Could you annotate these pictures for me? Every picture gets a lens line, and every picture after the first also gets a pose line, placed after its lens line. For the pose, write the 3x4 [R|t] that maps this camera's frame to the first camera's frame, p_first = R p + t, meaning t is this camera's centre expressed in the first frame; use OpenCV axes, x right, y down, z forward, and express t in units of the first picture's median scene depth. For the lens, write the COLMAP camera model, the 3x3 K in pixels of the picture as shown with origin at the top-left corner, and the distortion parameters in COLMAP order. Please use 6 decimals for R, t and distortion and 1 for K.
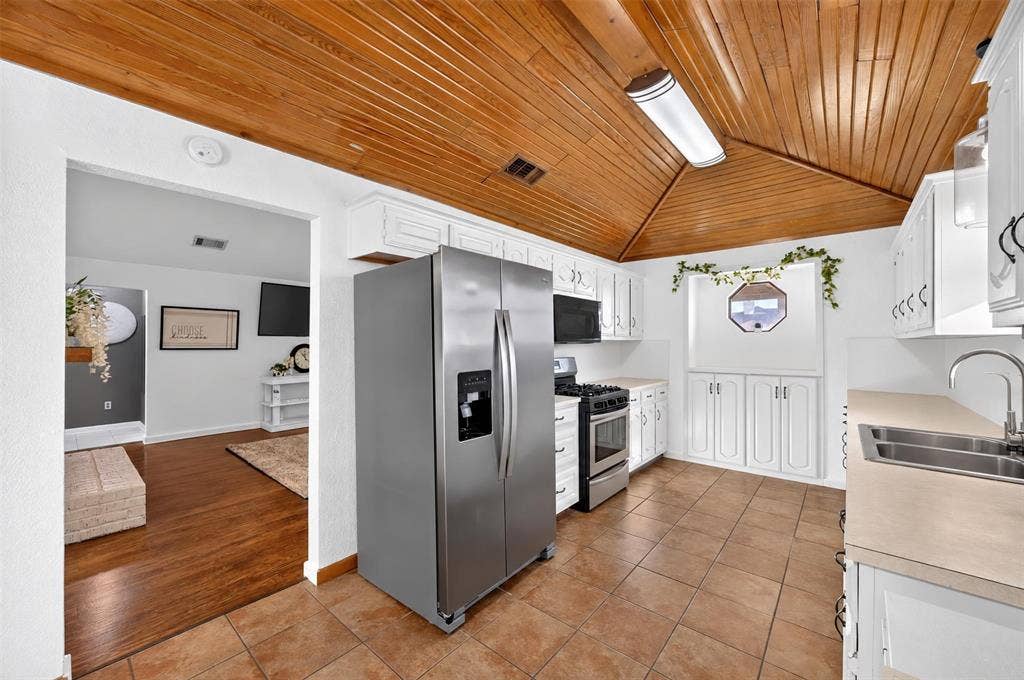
lens RADIAL K [[396.0, 0, 507.7], [0, 396.0, 340.1], [0, 0, 1]] dist [-0.020413, 0.000851]
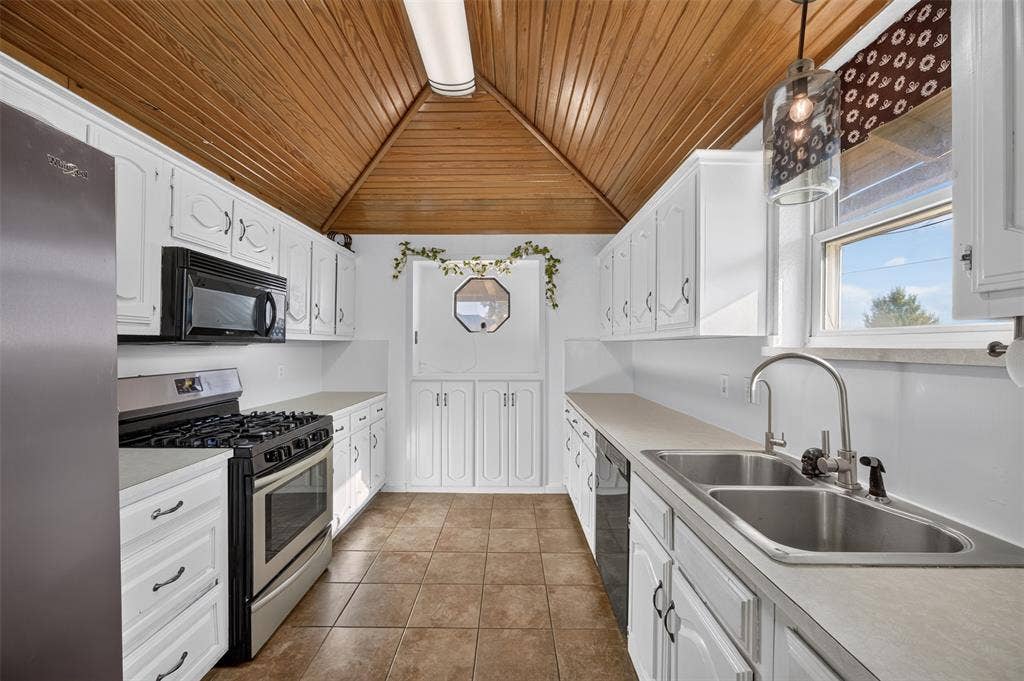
lens RADIAL K [[396.0, 0, 509.1], [0, 396.0, 337.0], [0, 0, 1]] dist [-0.020413, 0.000851]
pose [[0.763220, 0.012204, 0.646024, 0.104568], [-0.006876, 0.999918, -0.010767, -0.000038], [-0.646103, 0.003776, 0.763241, 0.303568]]
